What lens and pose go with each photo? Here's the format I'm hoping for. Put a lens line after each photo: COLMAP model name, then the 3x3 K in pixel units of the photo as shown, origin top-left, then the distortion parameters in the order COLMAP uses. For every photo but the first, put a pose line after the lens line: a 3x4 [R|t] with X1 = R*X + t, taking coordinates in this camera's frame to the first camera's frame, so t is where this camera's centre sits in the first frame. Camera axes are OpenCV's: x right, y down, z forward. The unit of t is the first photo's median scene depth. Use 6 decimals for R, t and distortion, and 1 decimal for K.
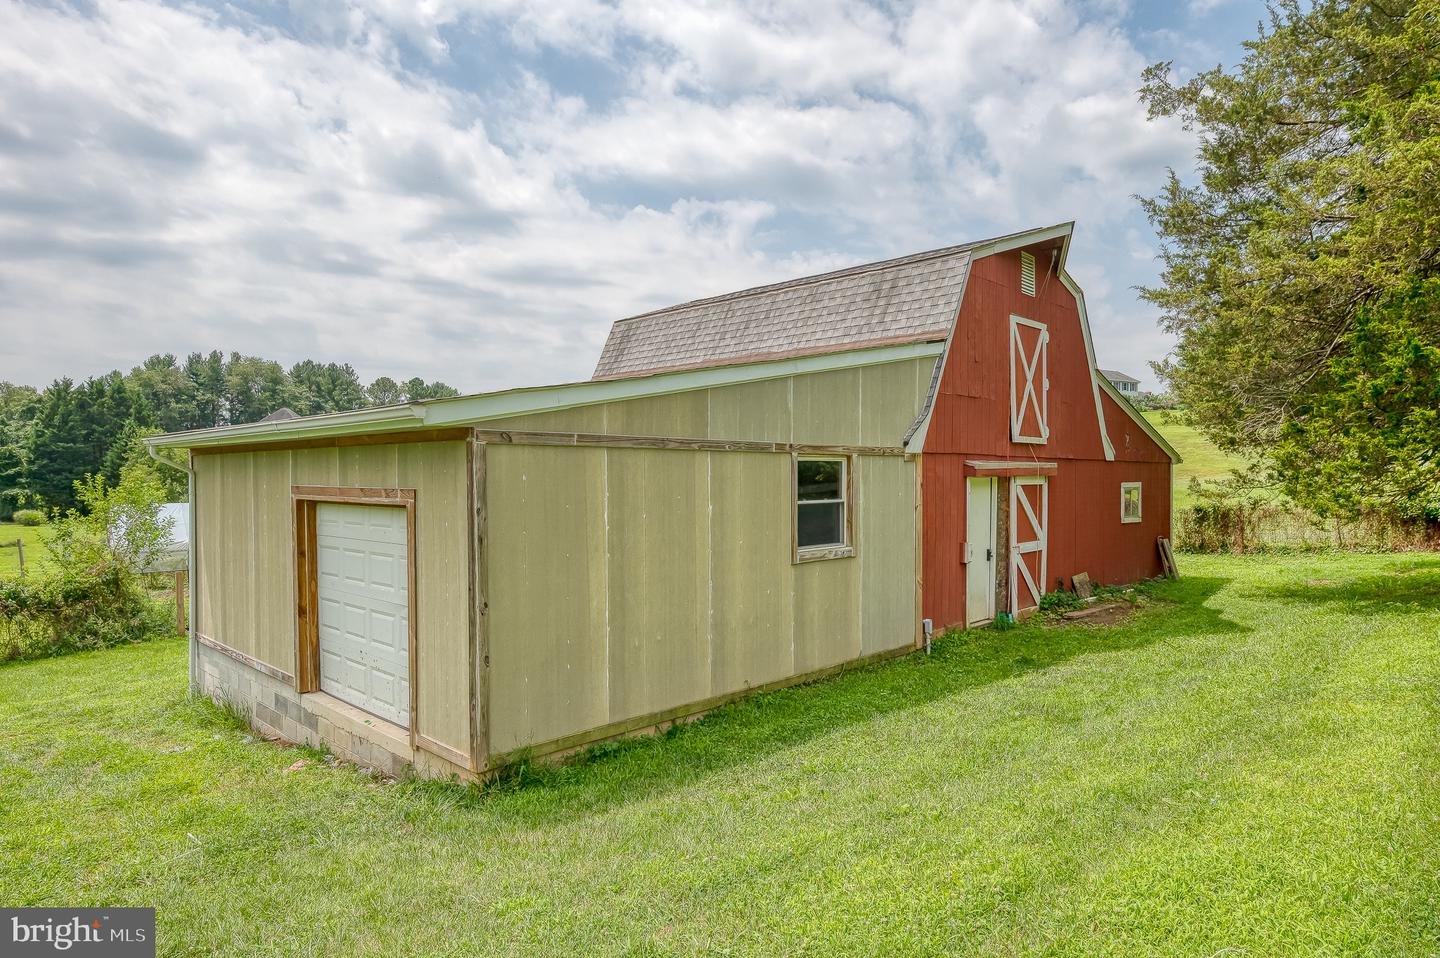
lens RADIAL K [[880.5, 0, 720.0], [0, 880.5, 479.0], [0, 0, 1]] dist [-0.000020, -0.000173]
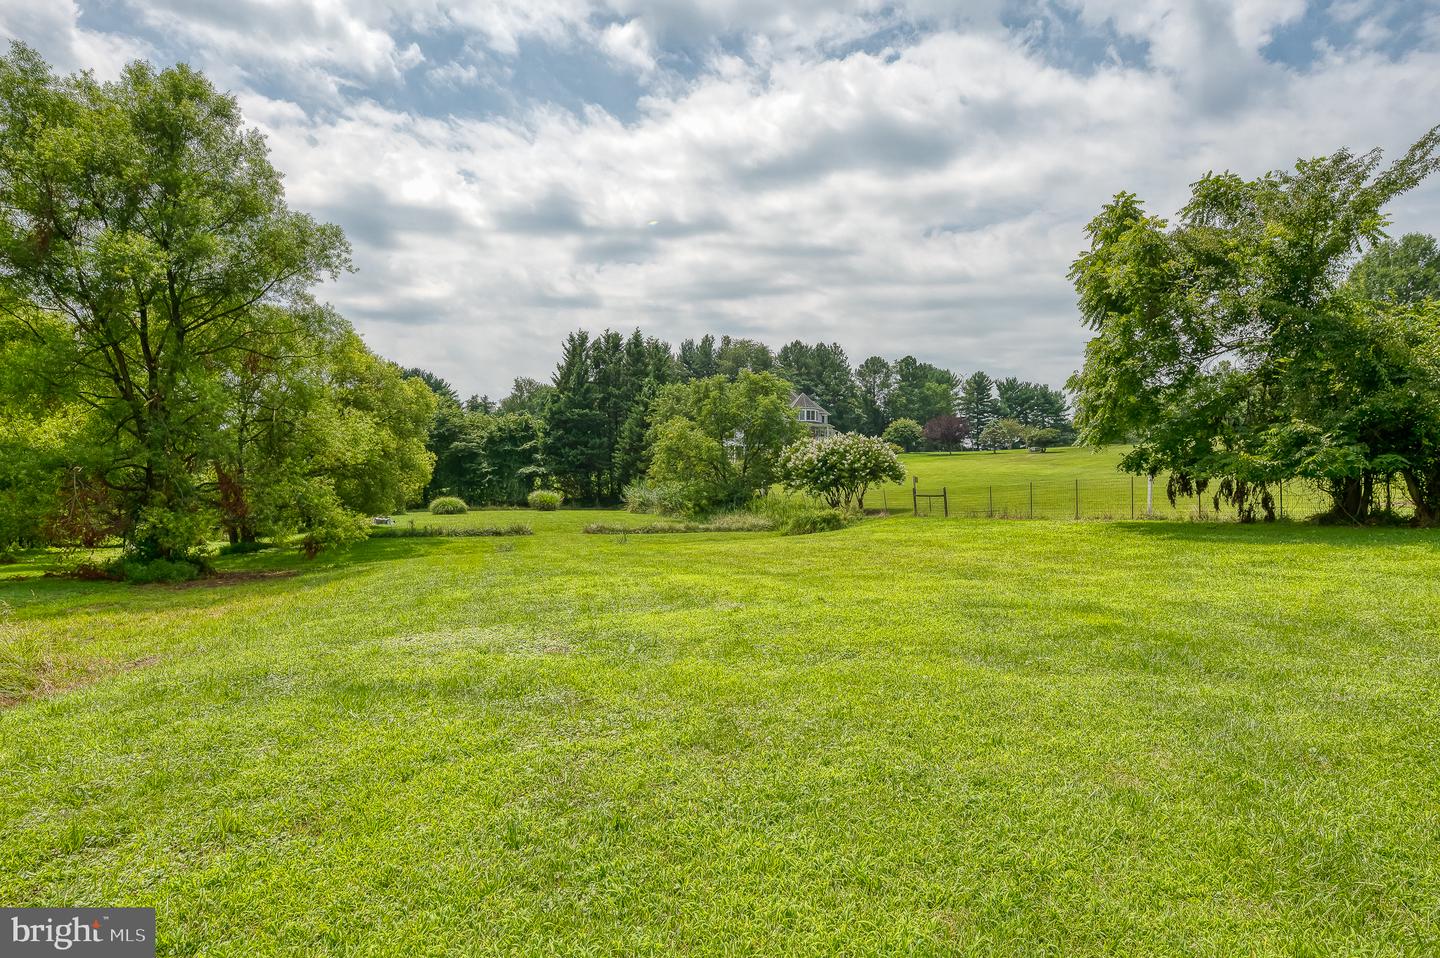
lens RADIAL K [[815.9, 0, 697.3], [0, 815.9, 523.2], [0, 0, 1]] dist [0.005388, 0.001684]
pose [[0.883034, 0.020546, -0.468860, -1.461330], [-0.001536, 0.999162, 0.040892, 0.151100], [0.469307, -0.035389, 0.882326, 1.906138]]
